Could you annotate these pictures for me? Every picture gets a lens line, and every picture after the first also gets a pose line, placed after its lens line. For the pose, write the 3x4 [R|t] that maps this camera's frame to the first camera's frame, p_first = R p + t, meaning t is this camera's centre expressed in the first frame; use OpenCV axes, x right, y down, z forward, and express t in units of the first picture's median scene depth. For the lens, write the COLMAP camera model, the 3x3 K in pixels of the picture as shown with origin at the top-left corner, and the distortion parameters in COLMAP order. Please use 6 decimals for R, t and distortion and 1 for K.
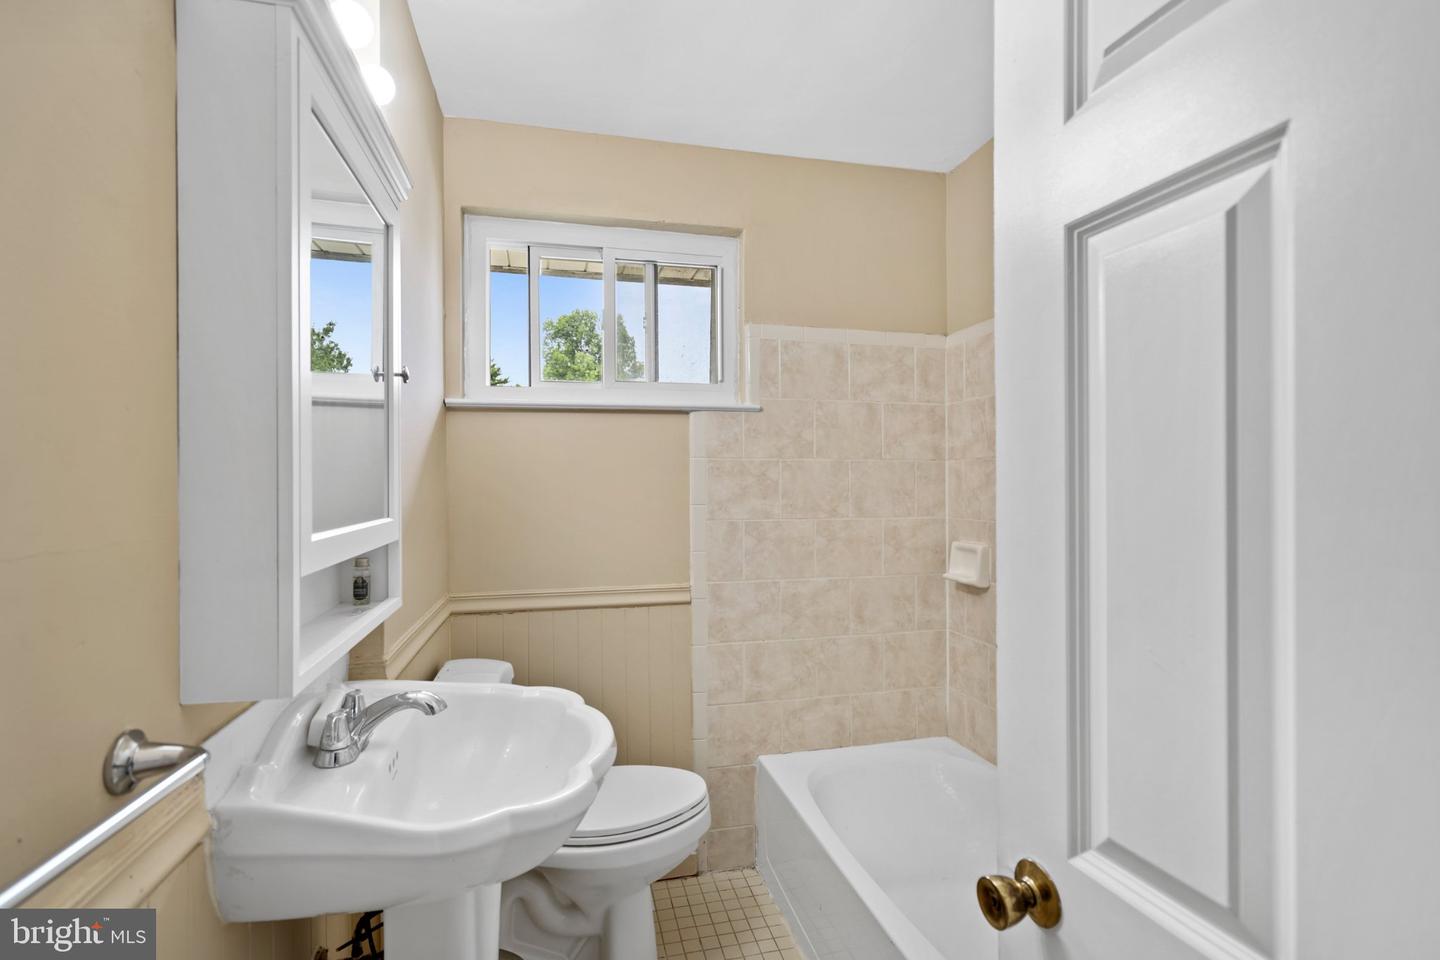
lens RADIAL K [[670.4, 0, 721.2], [0, 670.4, 479.7], [0, 0, 1]] dist [-0.004507, 0.001681]
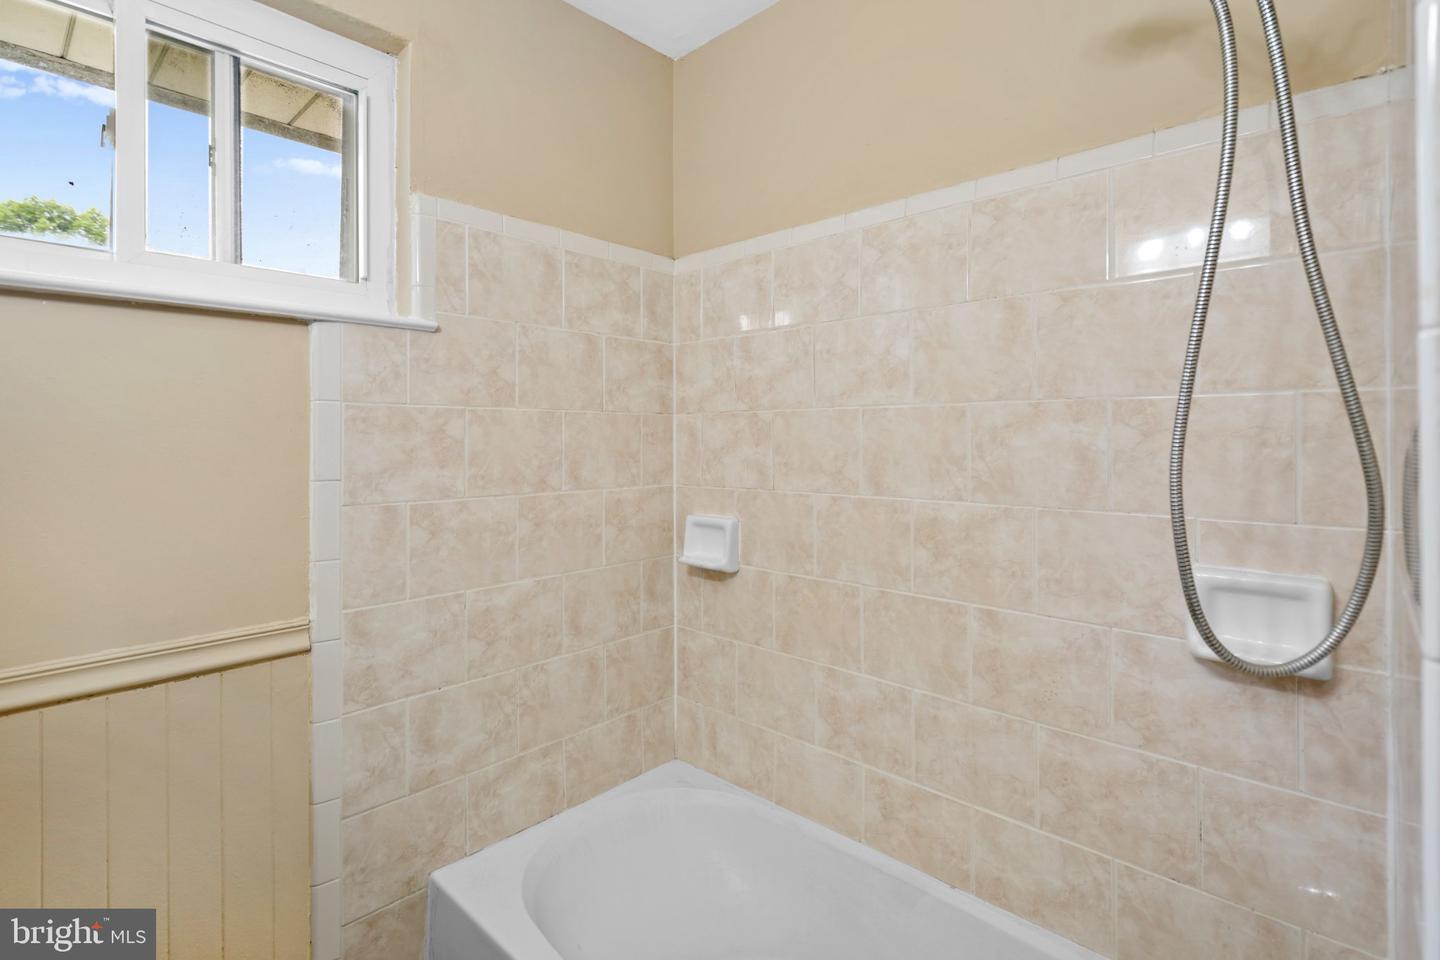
lens RADIAL K [[670.4, 0, 705.3], [0, 670.4, 430.3], [0, 0, 1]] dist [-0.004507, 0.001681]
pose [[0.842868, 0.005969, 0.538088, -0.068030], [0.000853, 0.999922, -0.012428, 0.000664], [-0.538120, 0.010935, 0.842797, 0.316892]]
